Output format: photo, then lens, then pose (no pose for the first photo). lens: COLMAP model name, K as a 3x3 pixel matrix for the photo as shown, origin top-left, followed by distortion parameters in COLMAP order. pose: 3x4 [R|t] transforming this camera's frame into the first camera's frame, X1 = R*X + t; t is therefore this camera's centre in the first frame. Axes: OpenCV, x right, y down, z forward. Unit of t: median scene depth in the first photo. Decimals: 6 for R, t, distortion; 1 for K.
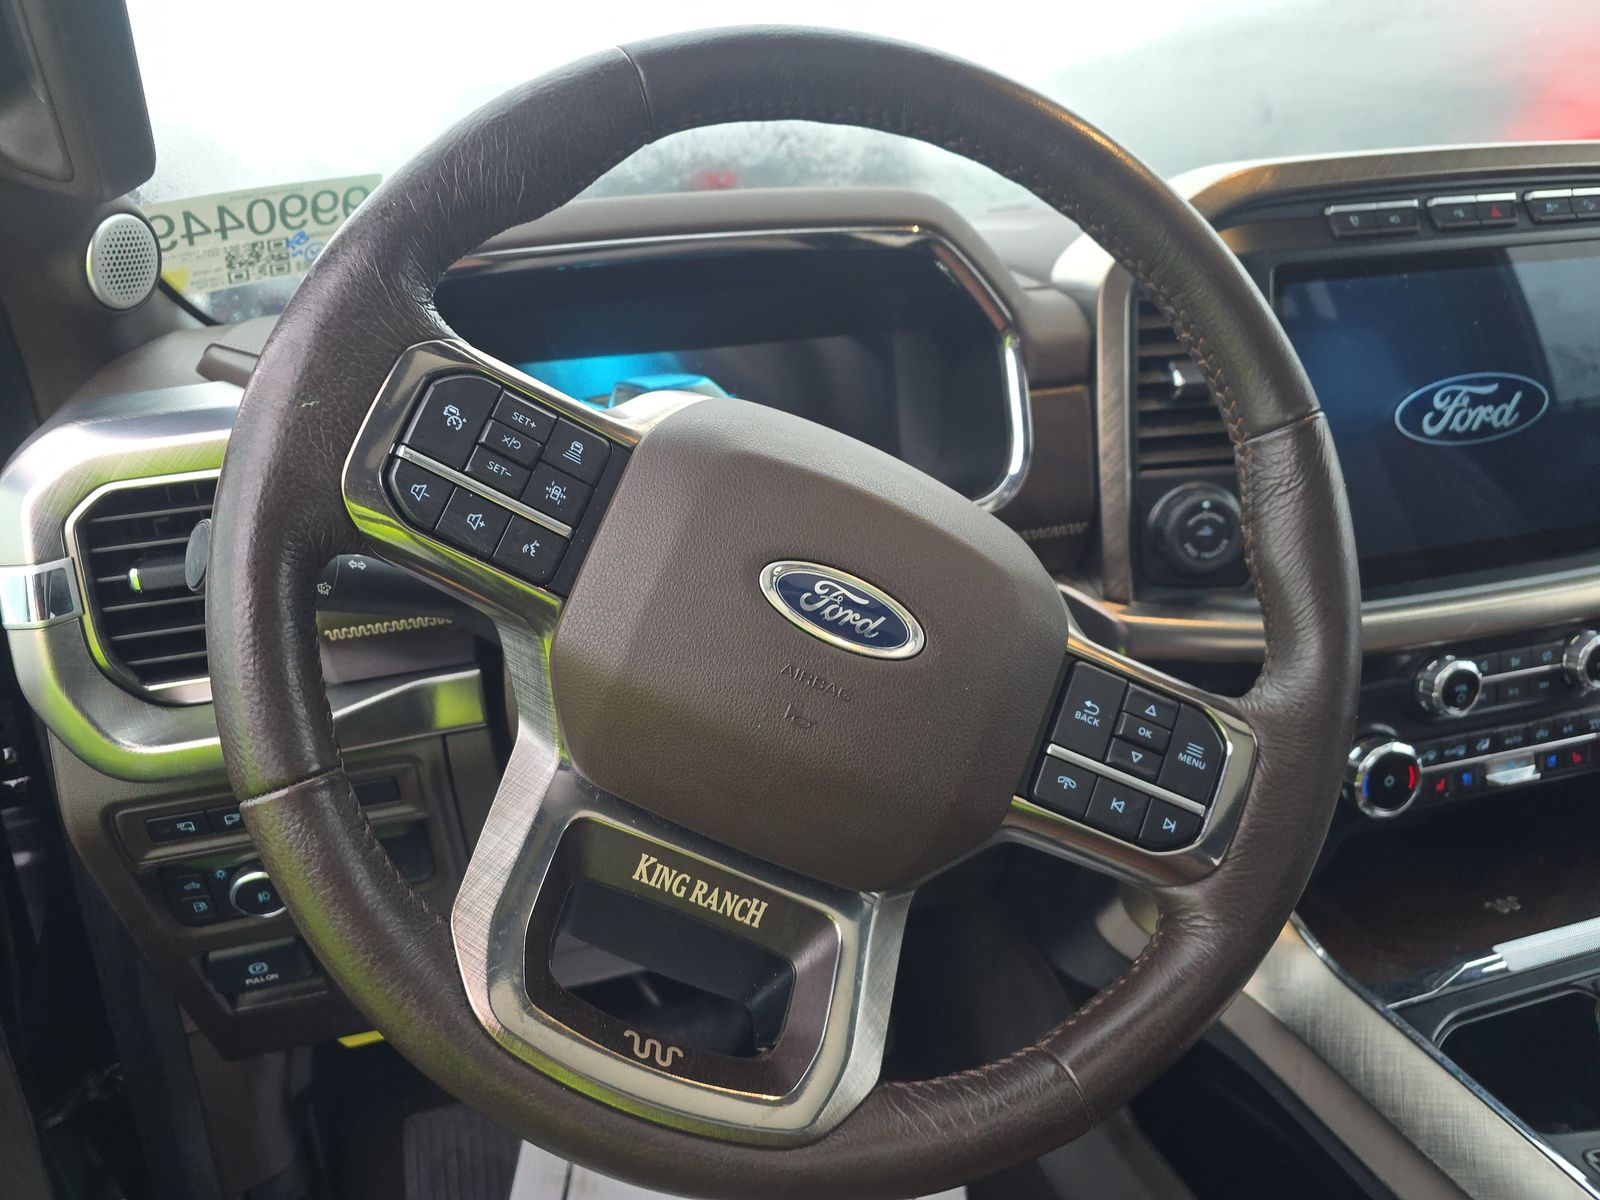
lens RADIAL K [[1190.9, 0, 800.0], [0, 1190.9, 600.0], [0, 0, 1]] dist [-0.030951, -0.002650]
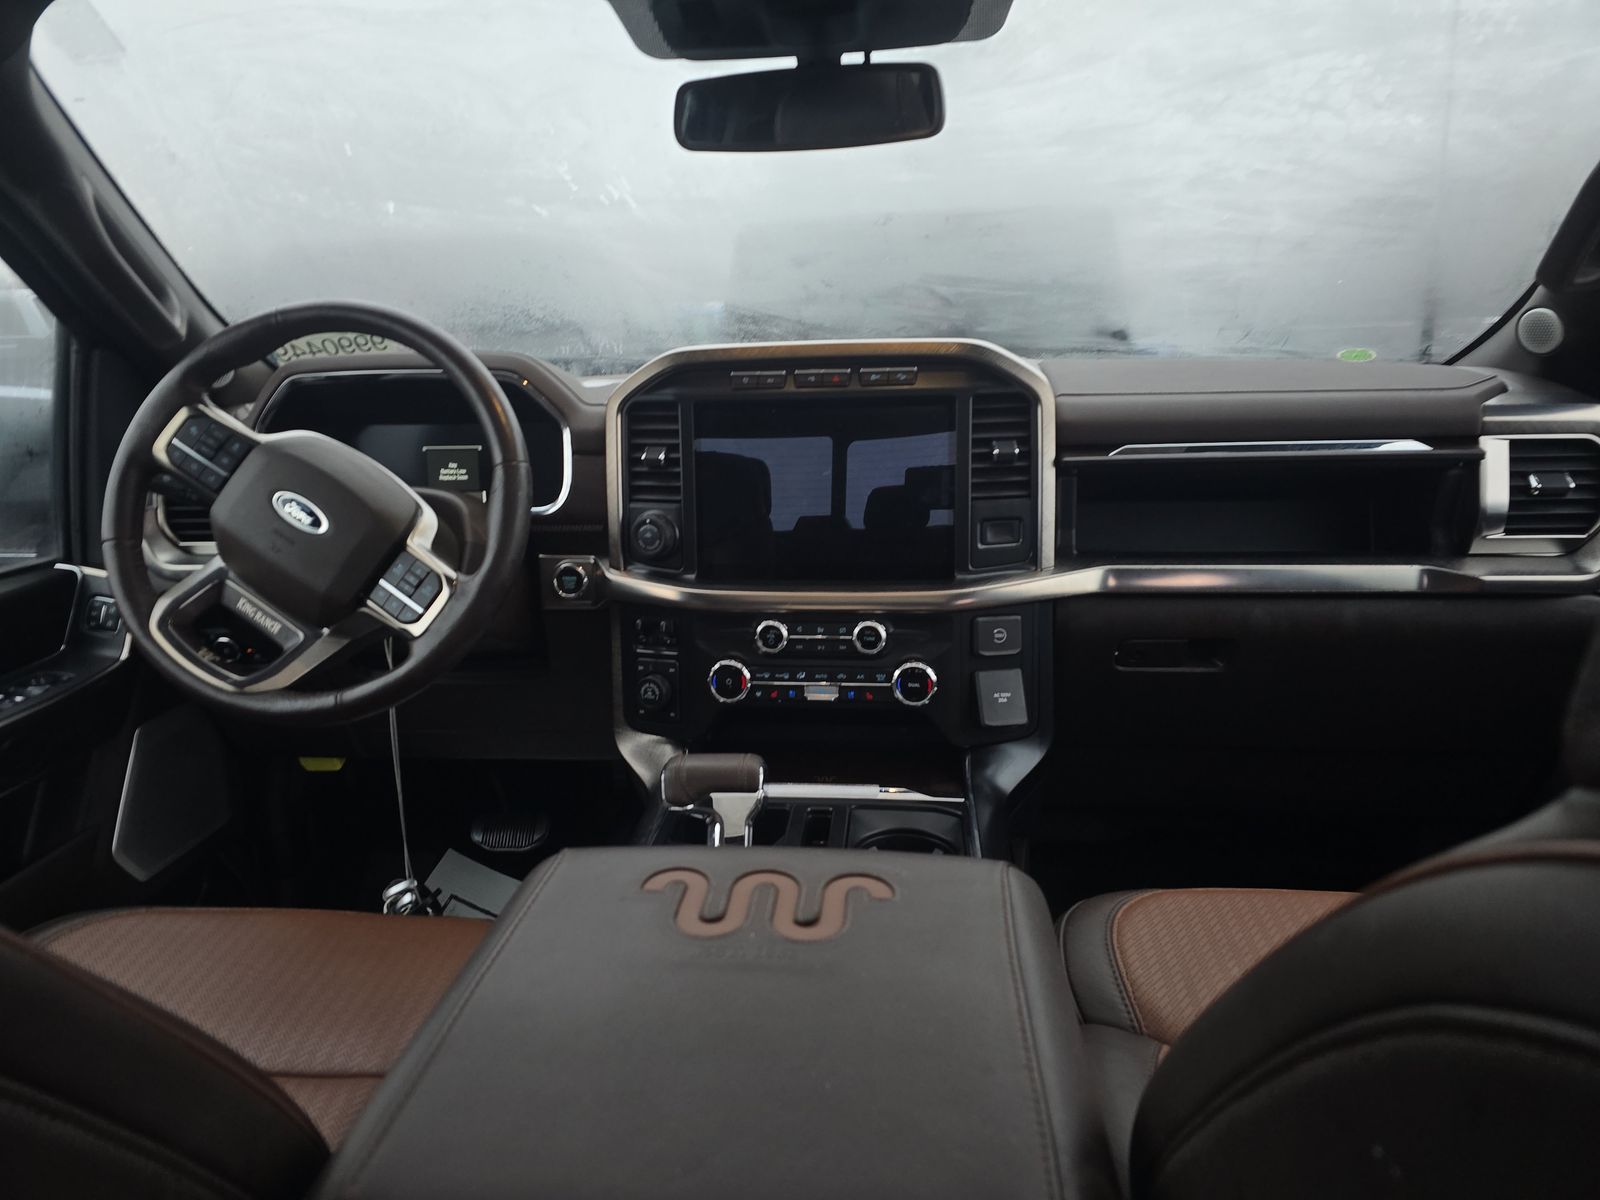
lens RADIAL K [[1093.8, 0, 800.0], [0, 1093.8, 600.0], [0, 0, 1]] dist [0.020629, -0.007154]
pose [[0.936130, 0.122176, -0.329747, 1.180982], [-0.146513, 0.987950, -0.049893, 0.099693], [0.319678, 0.095019, 0.942750, -0.591303]]
